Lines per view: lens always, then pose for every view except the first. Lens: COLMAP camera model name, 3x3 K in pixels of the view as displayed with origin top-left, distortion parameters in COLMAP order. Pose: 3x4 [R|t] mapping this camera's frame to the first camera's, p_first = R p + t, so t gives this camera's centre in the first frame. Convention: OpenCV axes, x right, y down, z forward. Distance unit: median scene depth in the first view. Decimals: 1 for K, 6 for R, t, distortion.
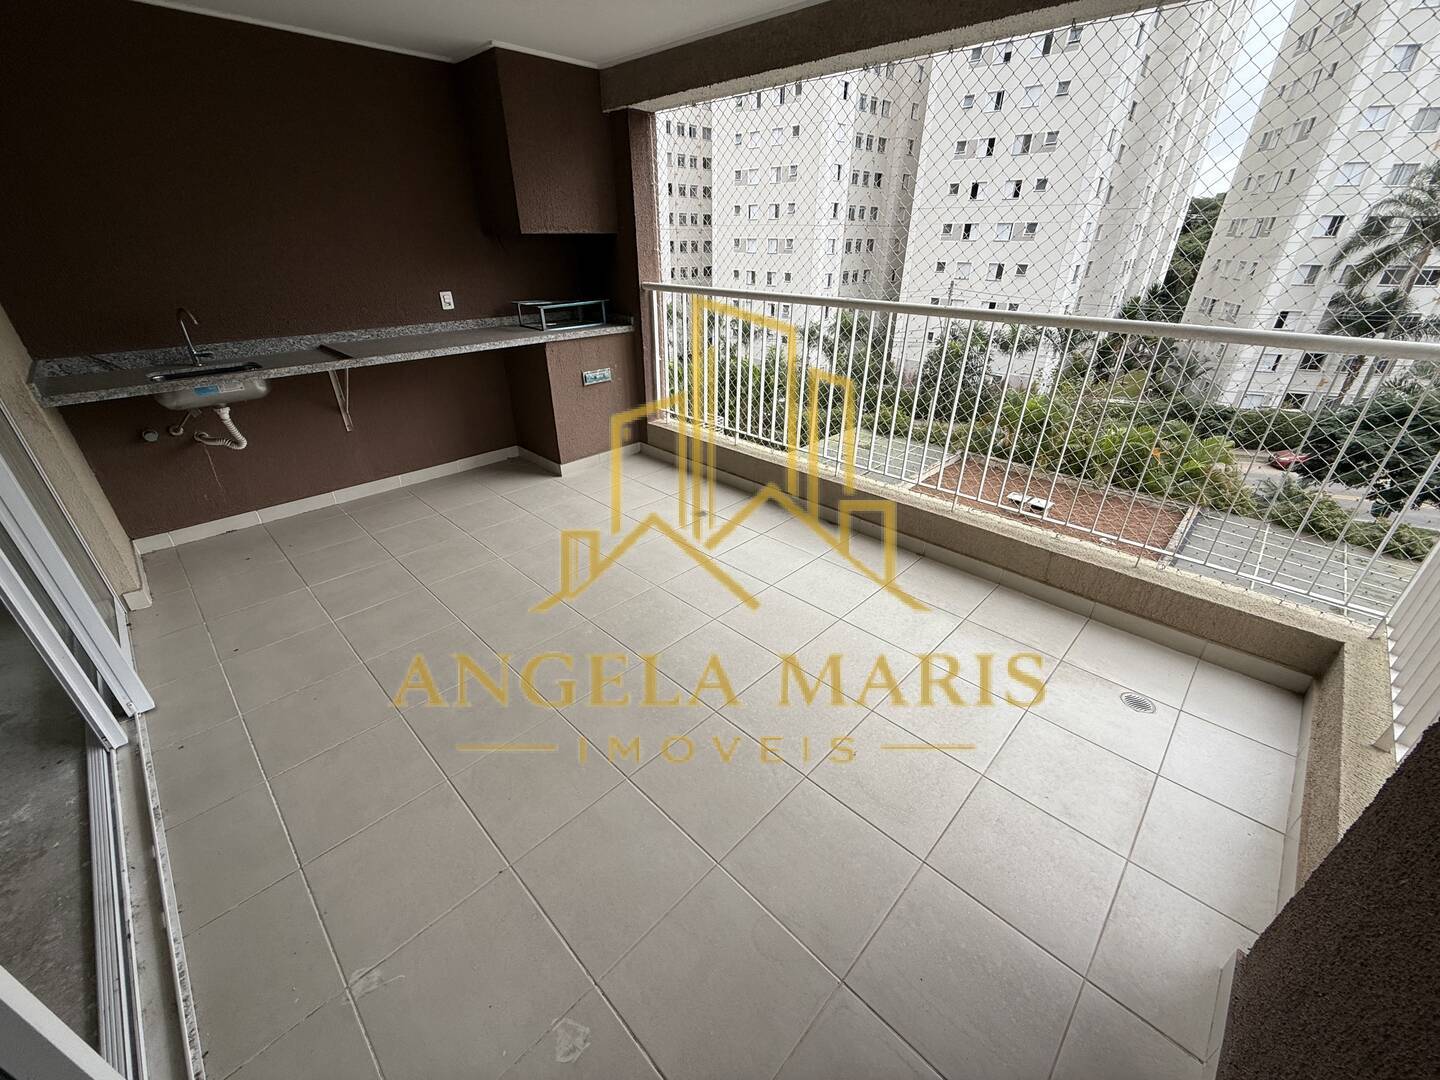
lens RADIAL K [[570.1, 0, 715.8], [0, 570.1, 543.8], [0, 0, 1]] dist [0.000134, 0.000032]
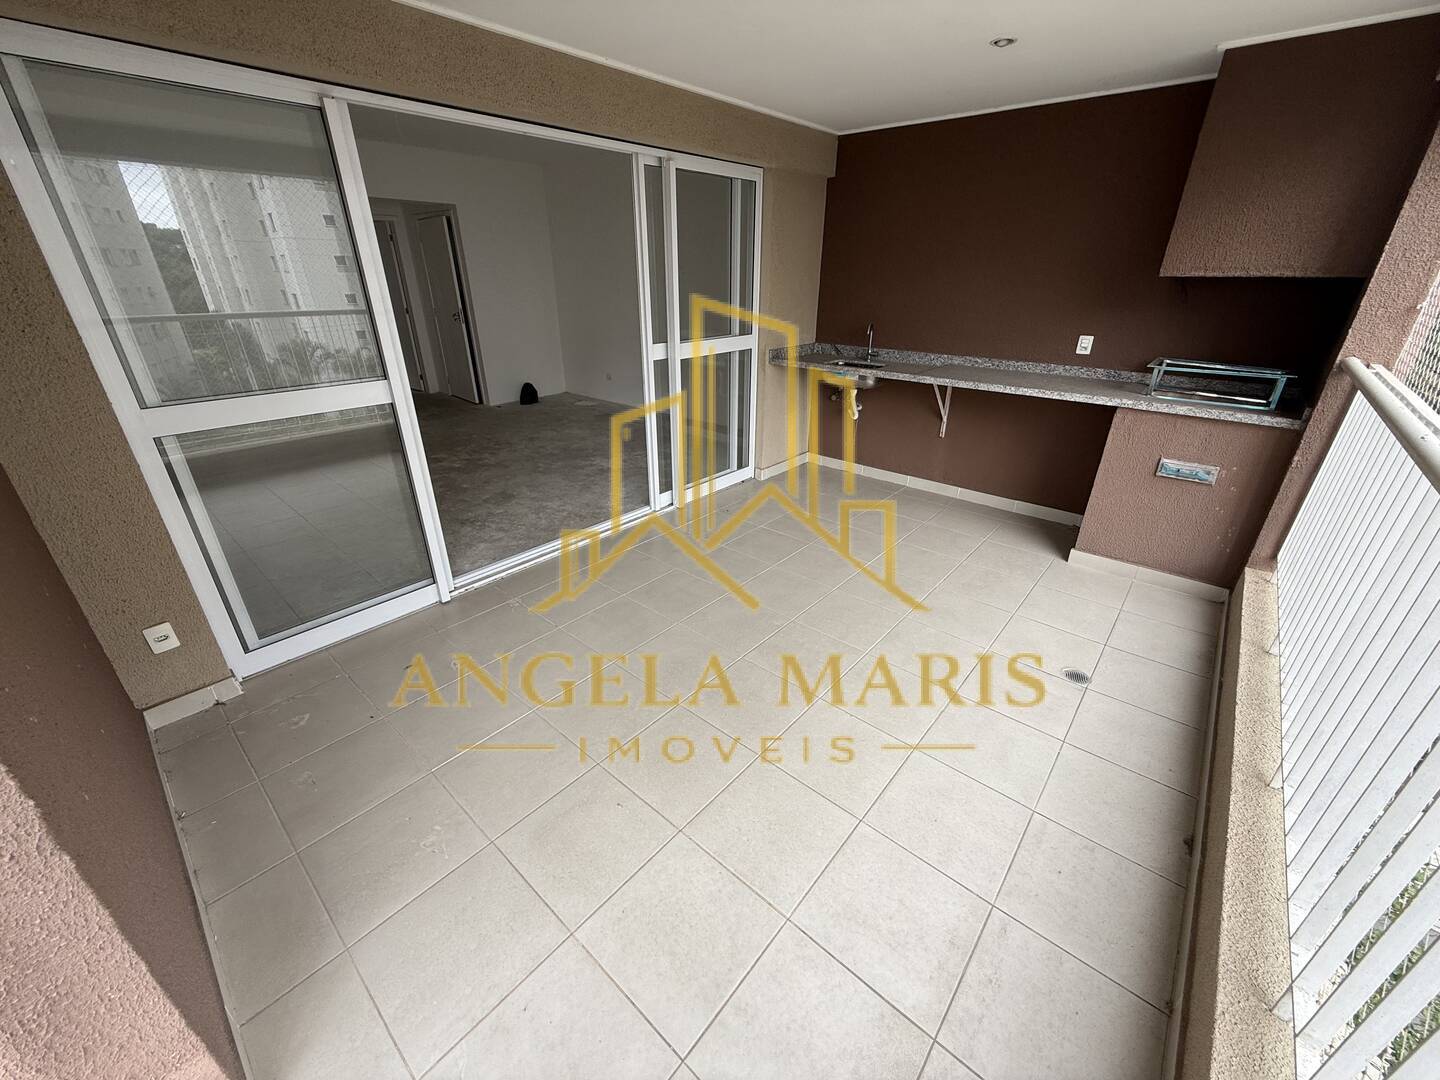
lens RADIAL K [[570.1, 0, 715.8], [0, 570.1, 543.8], [0, 0, 1]] dist [0.000134, 0.000032]
pose [[0.056562, 0.430701, -0.900720, 0.481580], [-0.475672, 0.804817, 0.354972, -0.211119], [0.877802, 0.408370, 0.250395, 0.373312]]
